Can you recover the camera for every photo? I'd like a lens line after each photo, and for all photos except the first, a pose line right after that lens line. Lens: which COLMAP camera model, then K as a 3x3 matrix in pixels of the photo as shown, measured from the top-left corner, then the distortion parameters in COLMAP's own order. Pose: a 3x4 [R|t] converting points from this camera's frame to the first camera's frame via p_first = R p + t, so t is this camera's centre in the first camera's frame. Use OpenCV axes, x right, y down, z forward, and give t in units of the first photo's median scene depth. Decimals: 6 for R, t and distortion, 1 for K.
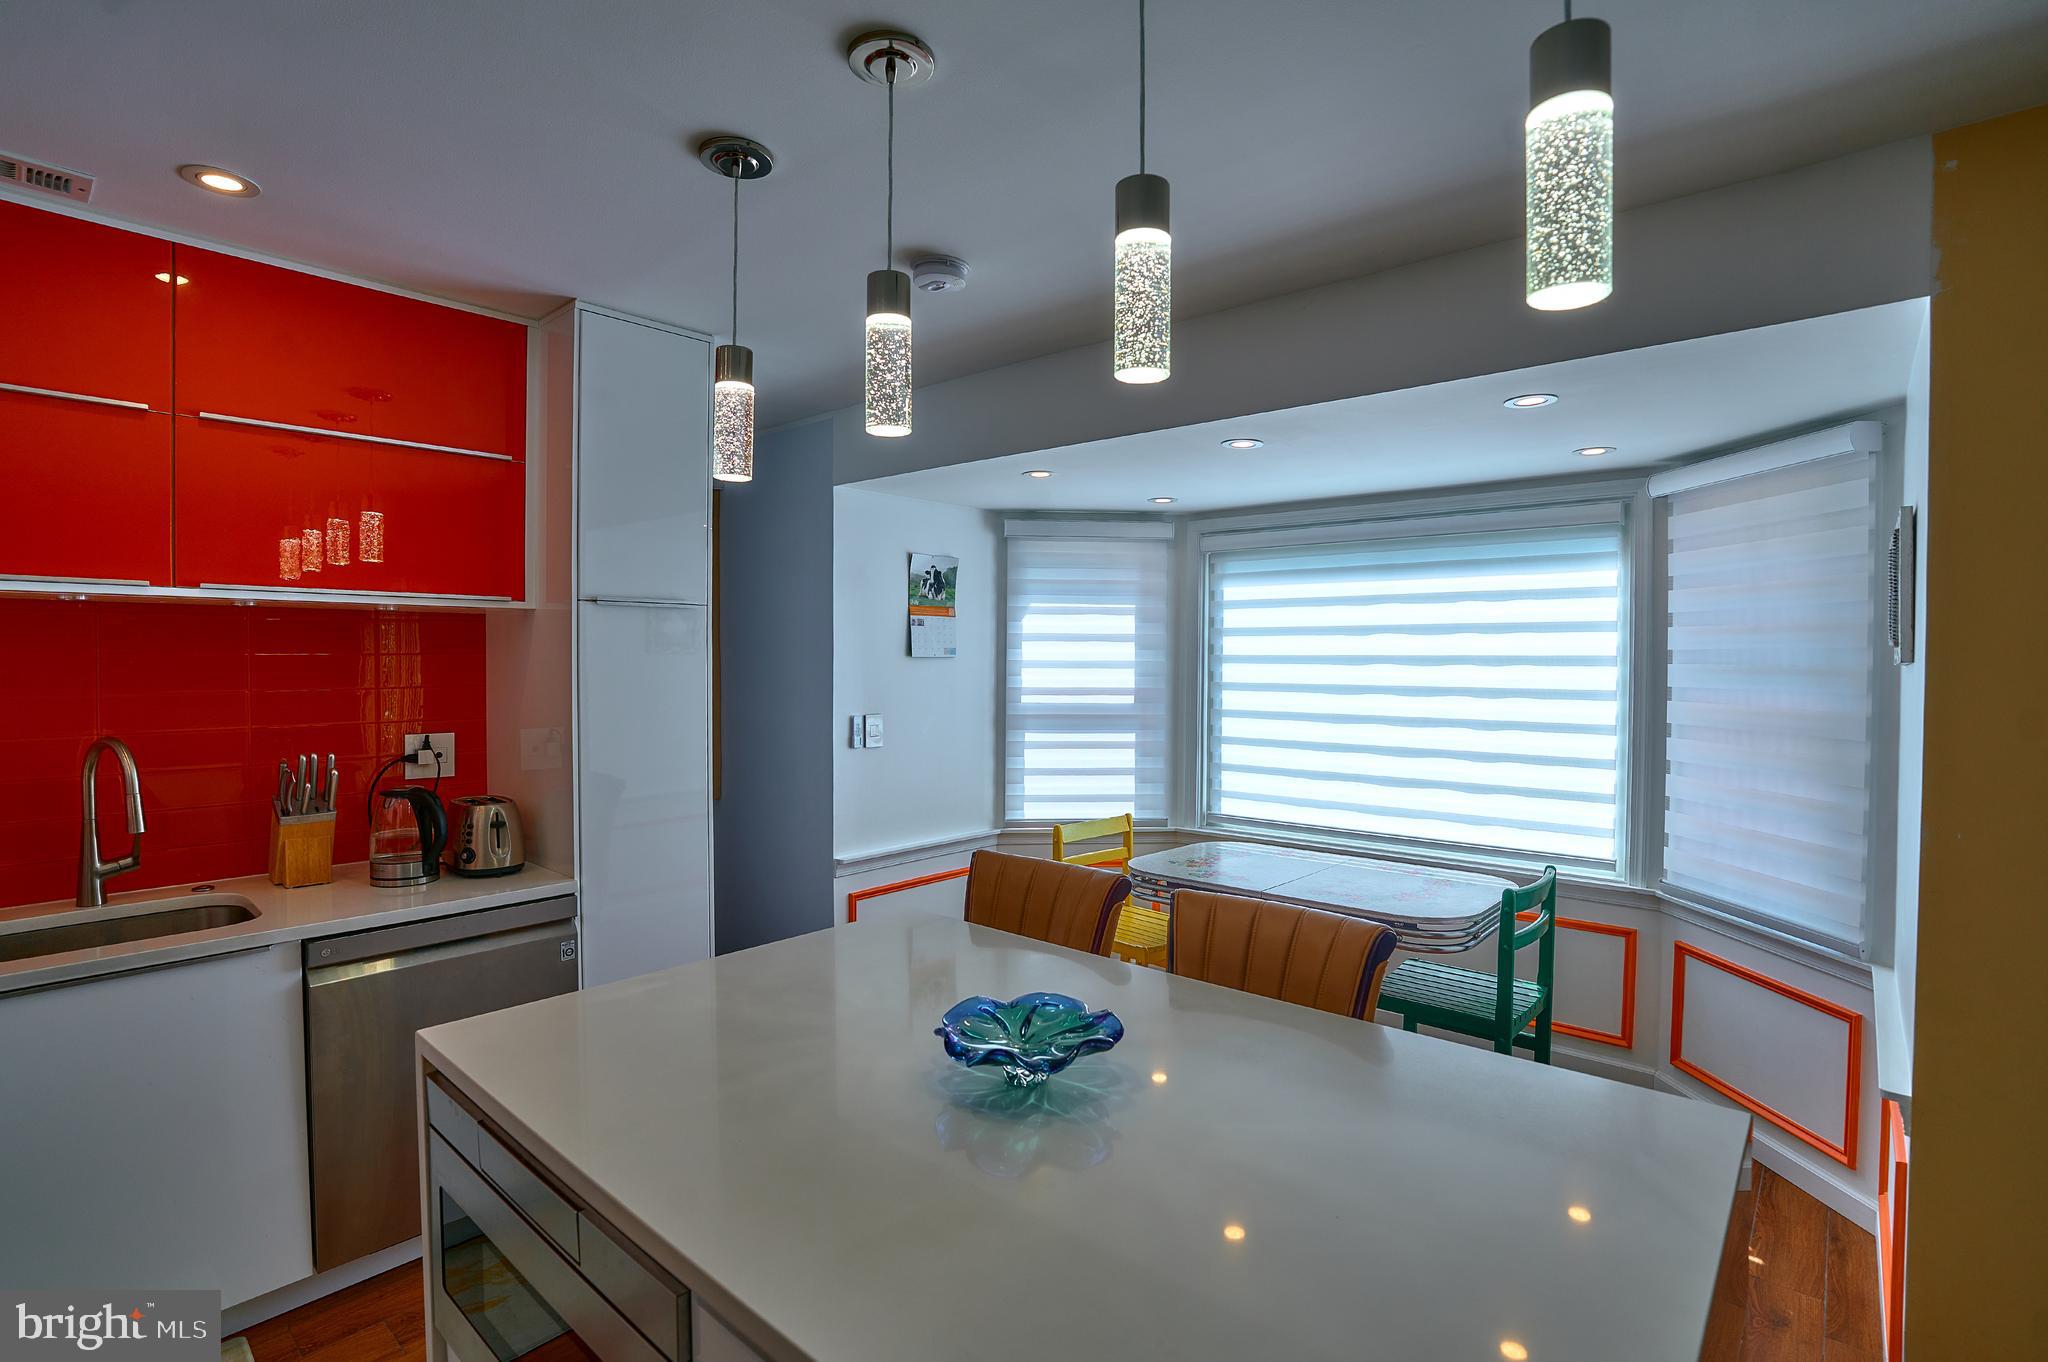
lens RADIAL K [[956.7, 0, 1019.7], [0, 956.7, 681.8], [0, 0, 1]] dist [-0.068600, 0.024020]
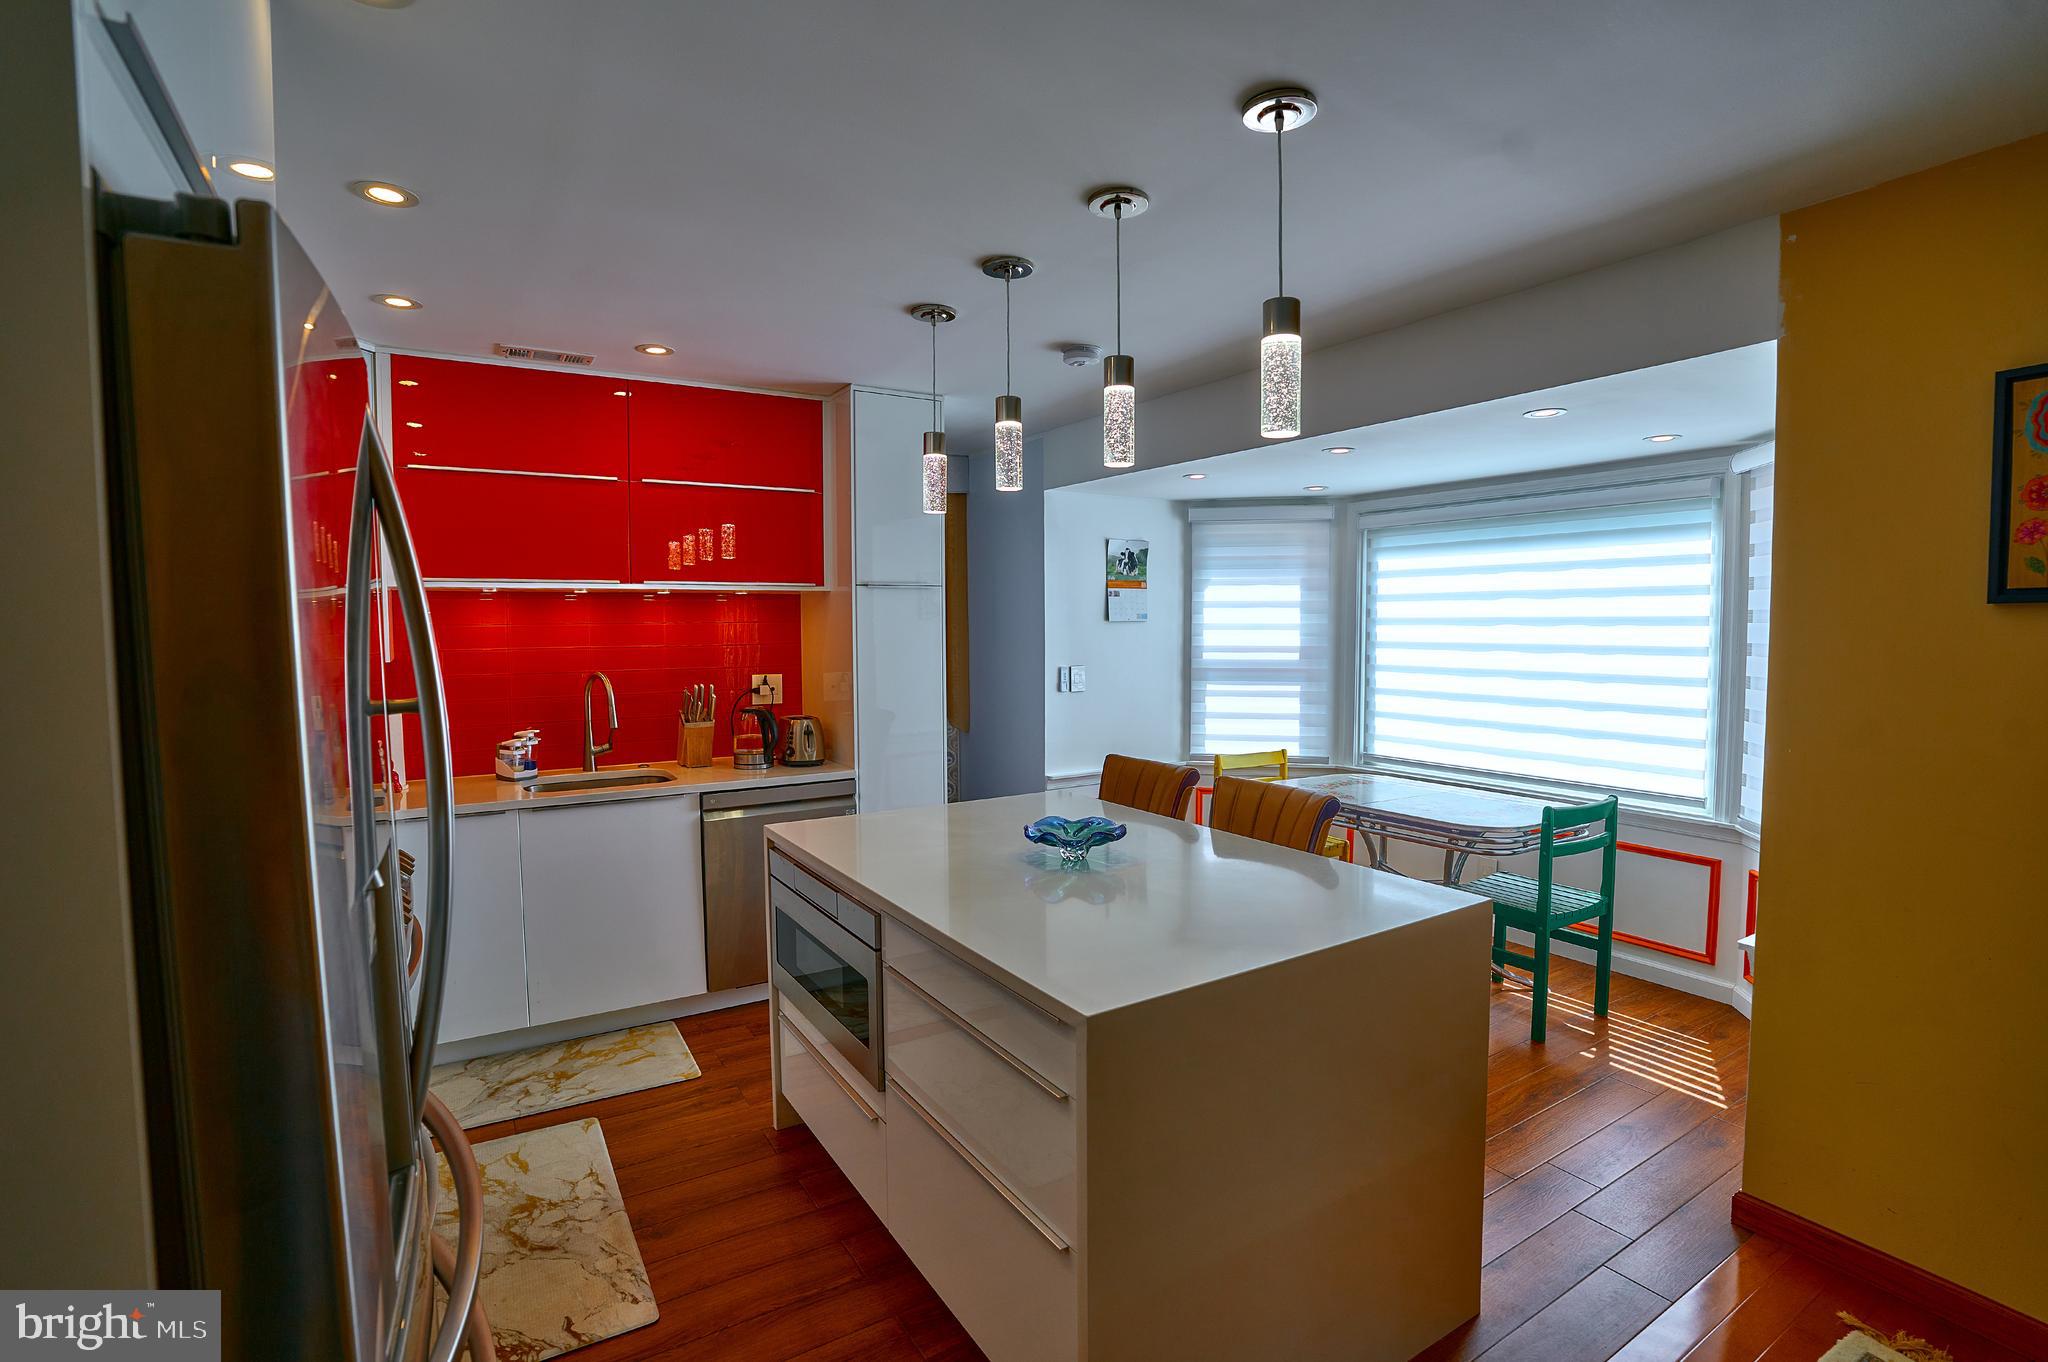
lens RADIAL K [[956.7, 0, 1040.1], [0, 956.7, 683.9], [0, 0, 1]] dist [-0.068600, 0.024020]
pose [[0.961984, 0.009269, -0.272948, 0.156390], [0.001140, 0.999279, 0.037953, 0.009225], [0.273103, -0.036821, 0.961280, -0.262791]]
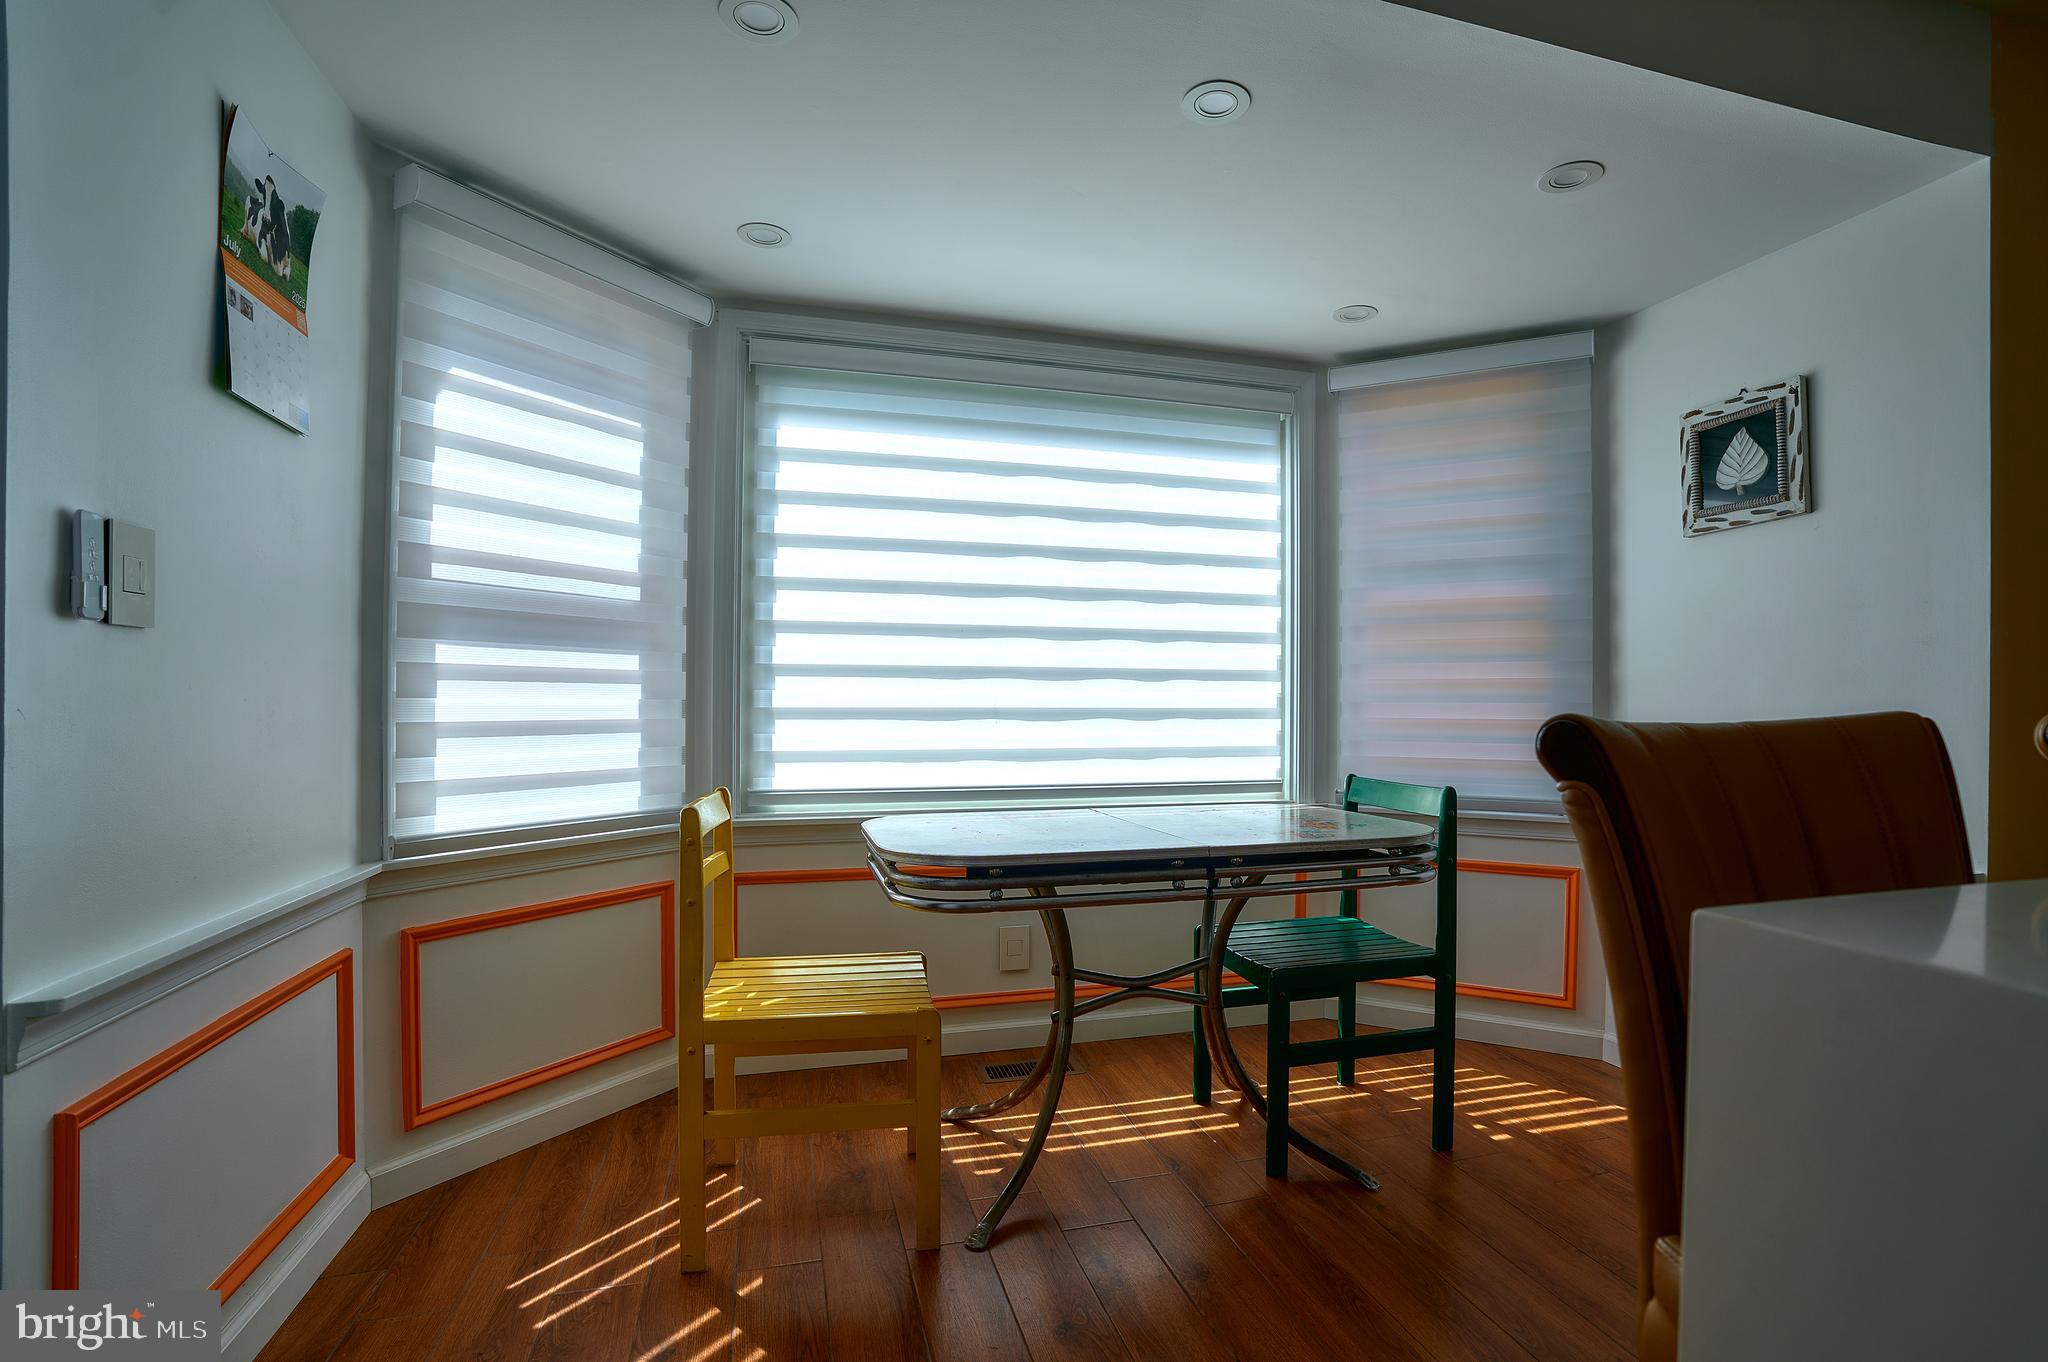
lens RADIAL K [[956.7, 0, 1018.8], [0, 956.7, 688.3], [0, 0, 1]] dist [-0.068600, 0.024020]
pose [[0.542096, 0.008205, 0.840276, -0.256457], [0.016057, 0.999669, -0.020121, 0.102645], [-0.840163, 0.024400, 0.541785, 0.615910]]
